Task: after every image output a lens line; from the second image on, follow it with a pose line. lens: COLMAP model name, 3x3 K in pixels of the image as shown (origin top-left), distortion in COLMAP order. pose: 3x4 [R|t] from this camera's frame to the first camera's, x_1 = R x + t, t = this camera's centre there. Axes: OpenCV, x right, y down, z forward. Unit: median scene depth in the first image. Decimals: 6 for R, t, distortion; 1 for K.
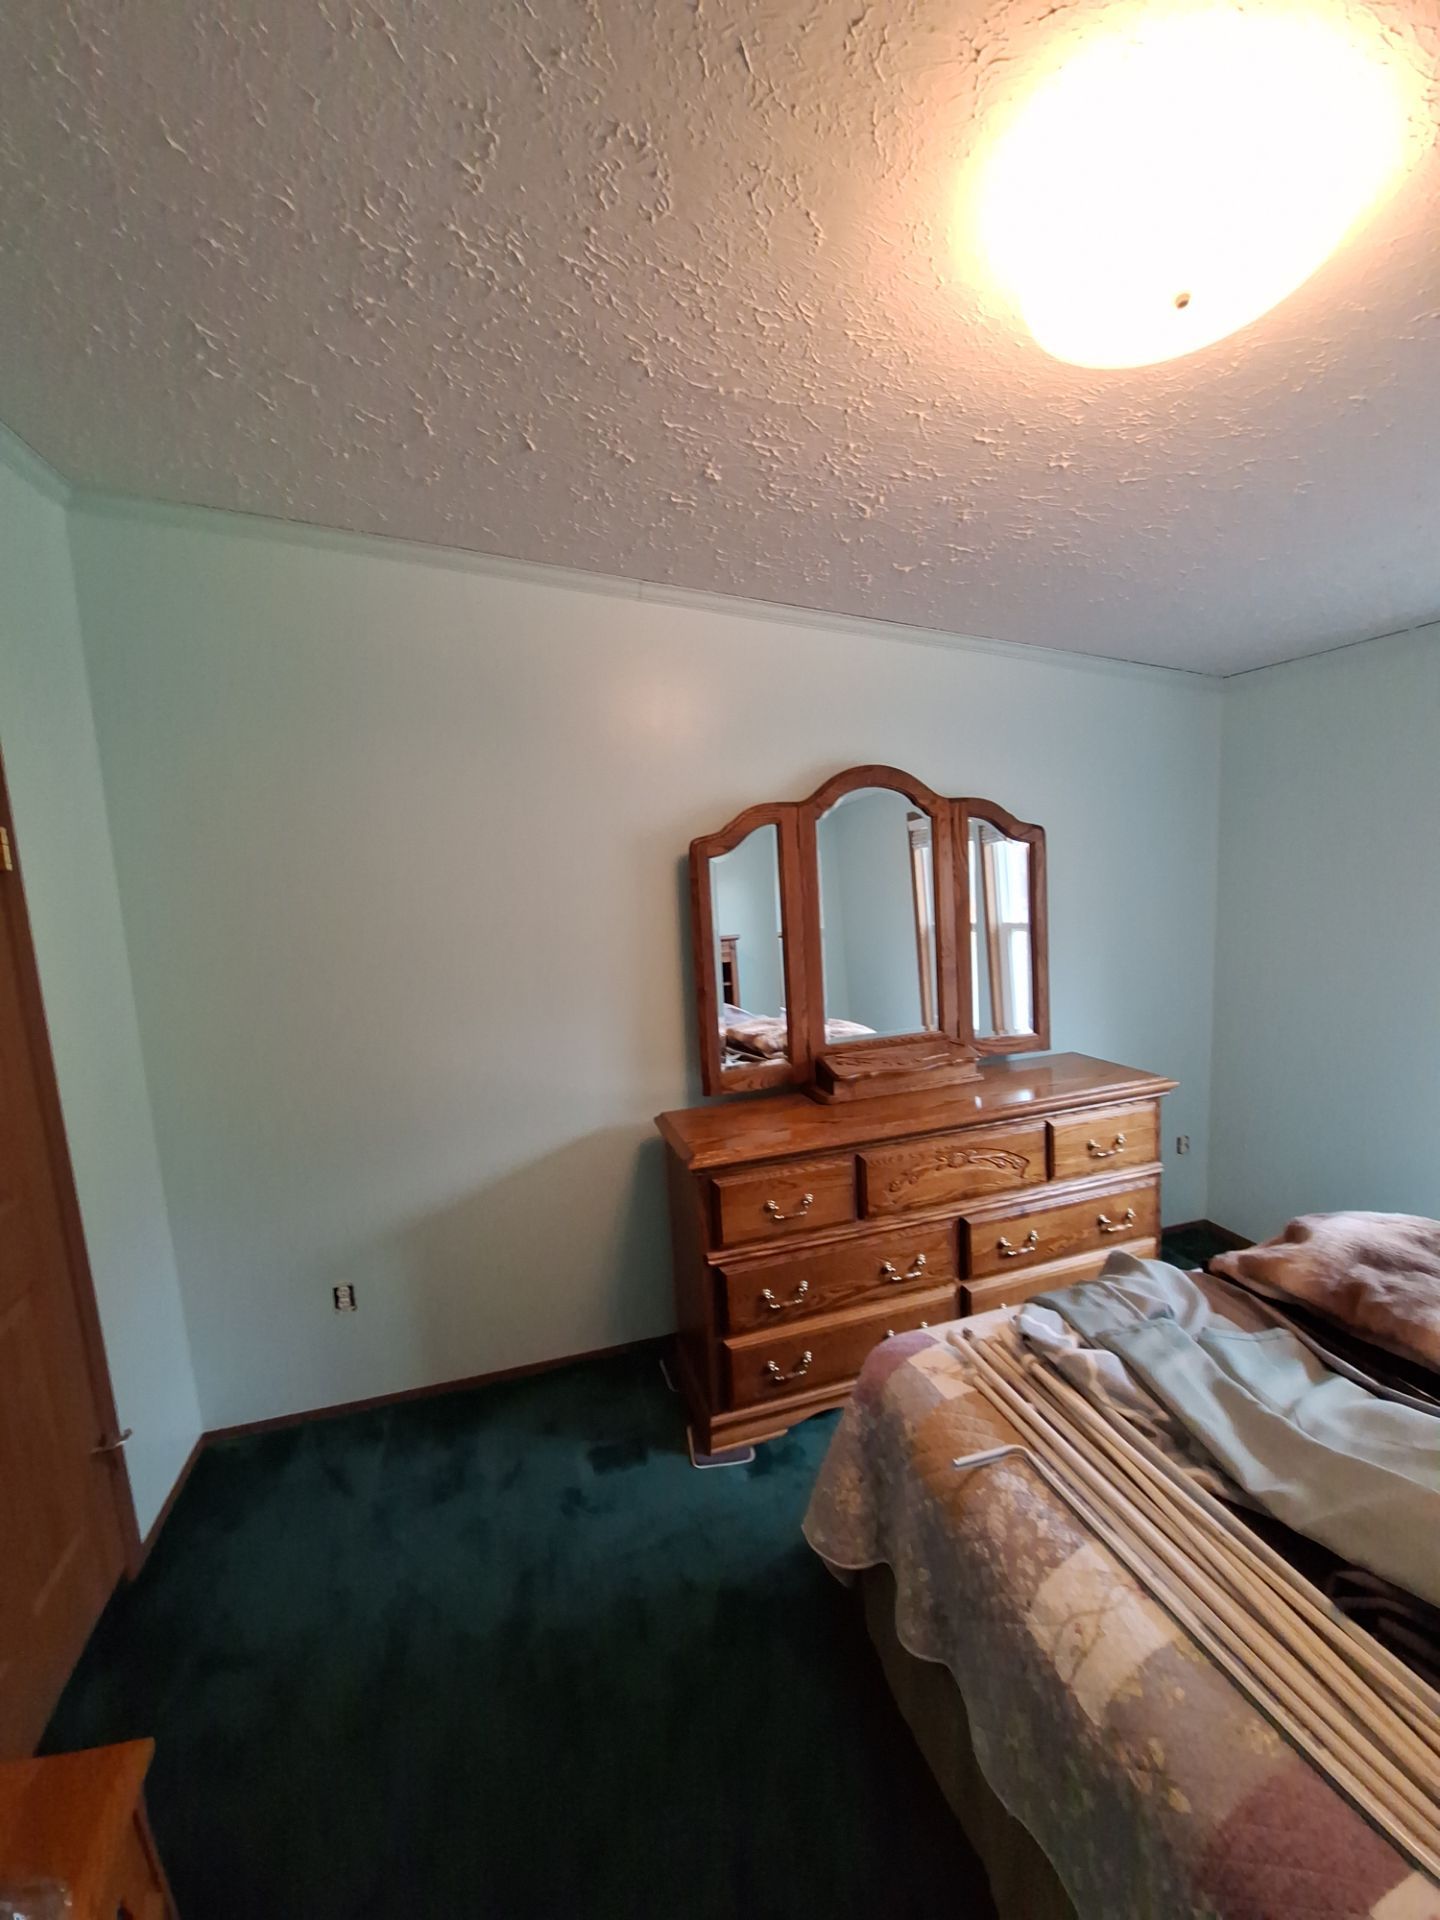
lens RADIAL K [[762.0, 0, 713.9], [0, 762.0, 947.9], [0, 0, 1]] dist [-0.000753, -0.008830]
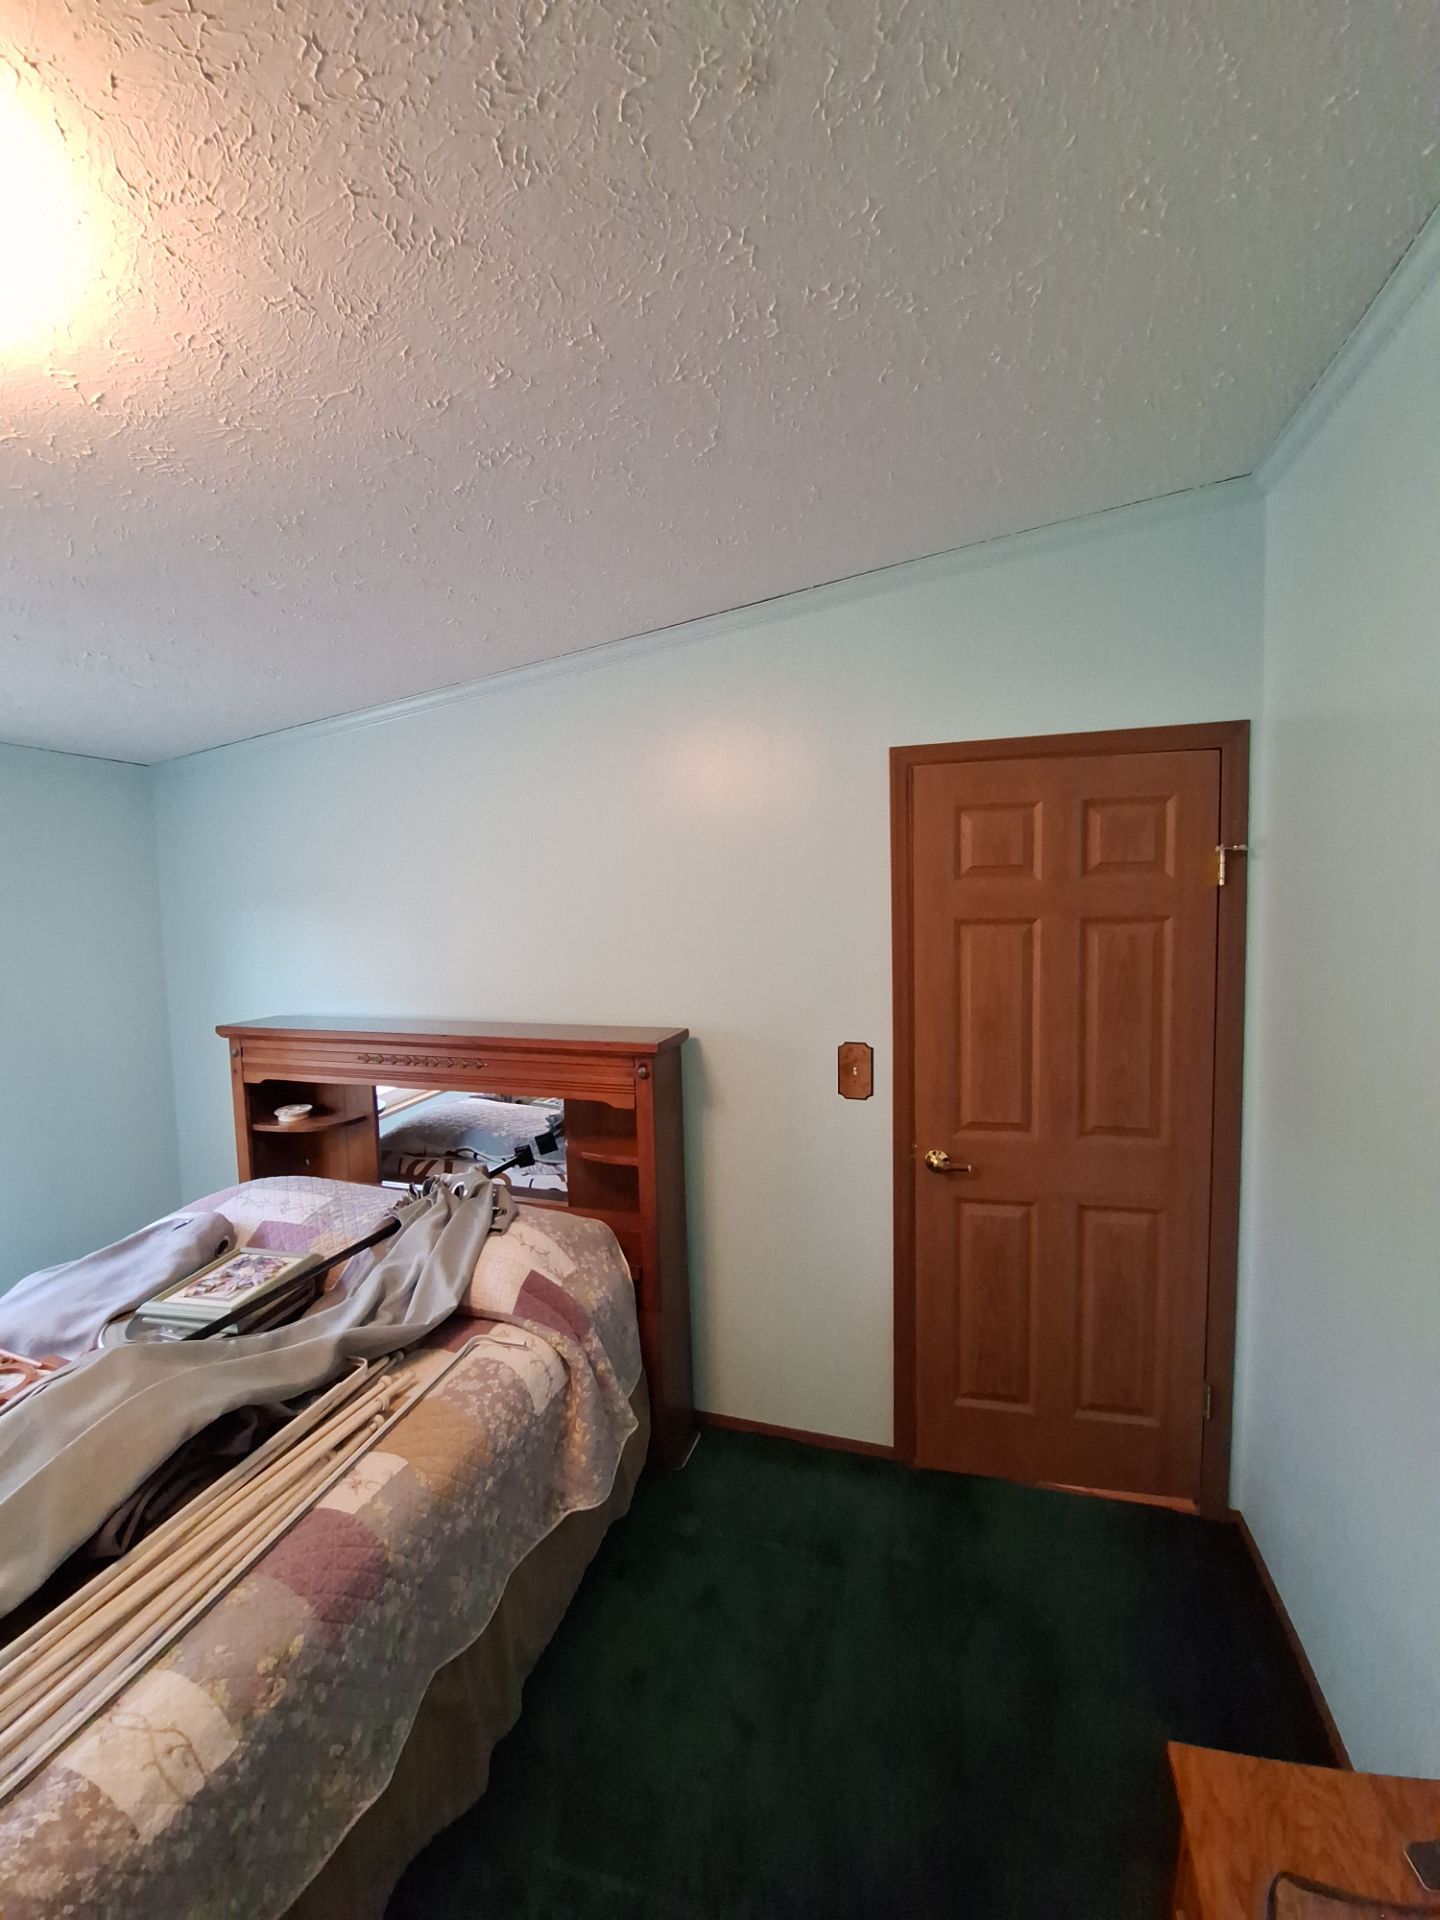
lens RADIAL K [[762.0, 0, 713.9], [0, 762.0, 947.9], [0, 0, 1]] dist [-0.000753, -0.008830]
pose [[-0.831694, 0.037424, 0.553971, -0.359778], [0.133531, 0.981925, 0.134140, -0.069084], [-0.538938, 0.185536, -0.821658, 0.678294]]
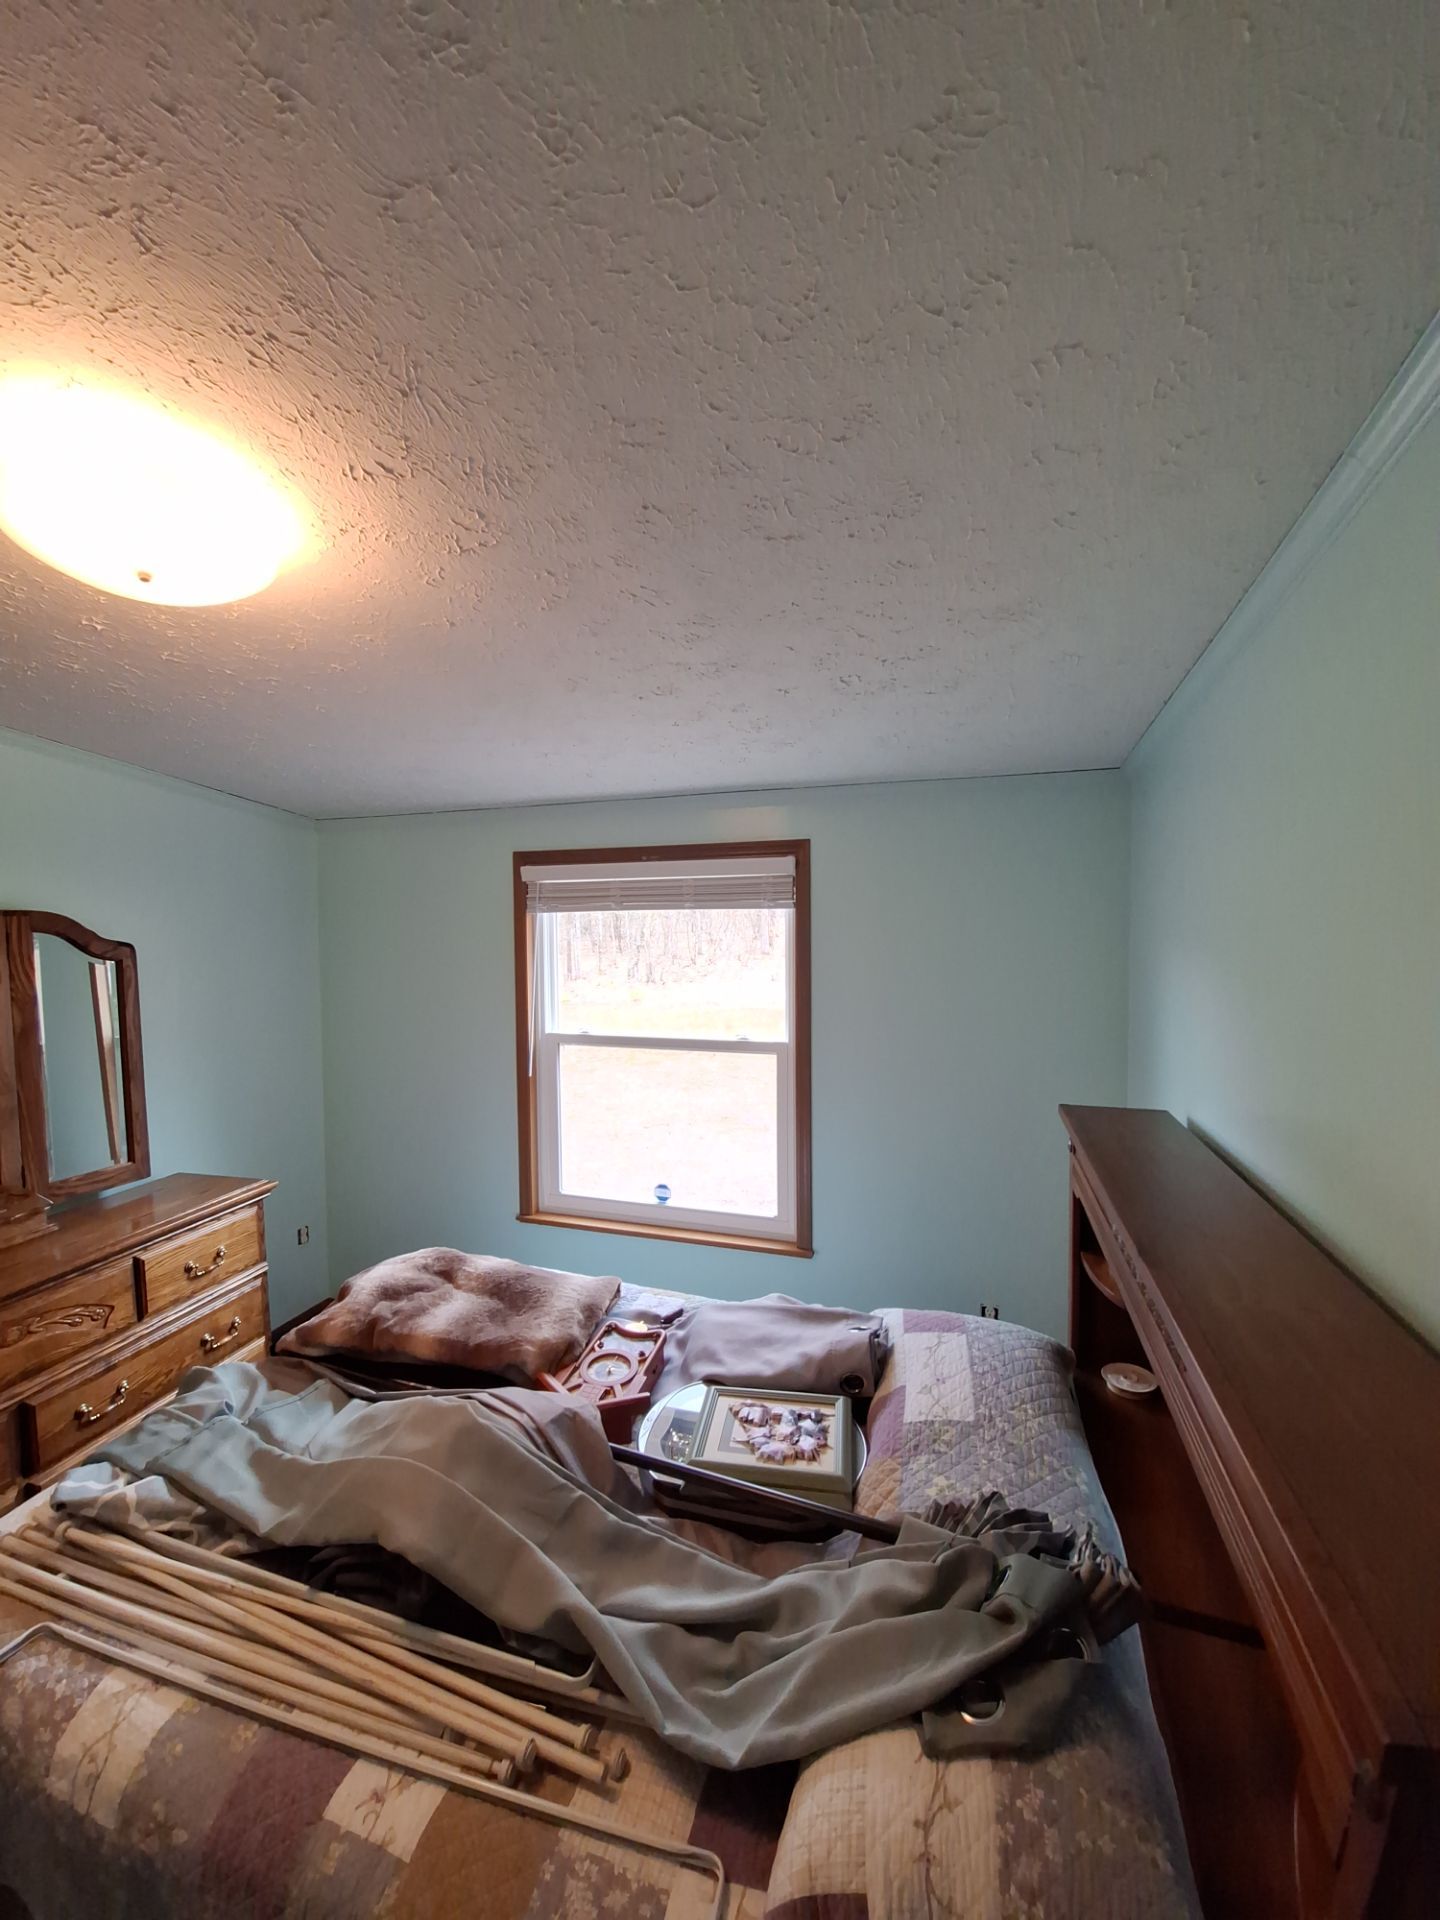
lens RADIAL K [[762.0, 0, 713.9], [0, 762.0, 947.9], [0, 0, 1]] dist [-0.000753, -0.008830]
pose [[0.549878, 0.013718, 0.835132, 0.053451], [0.082191, 0.994124, -0.070447, -0.042070], [-0.831191, 0.107377, 0.545520, -0.222127]]
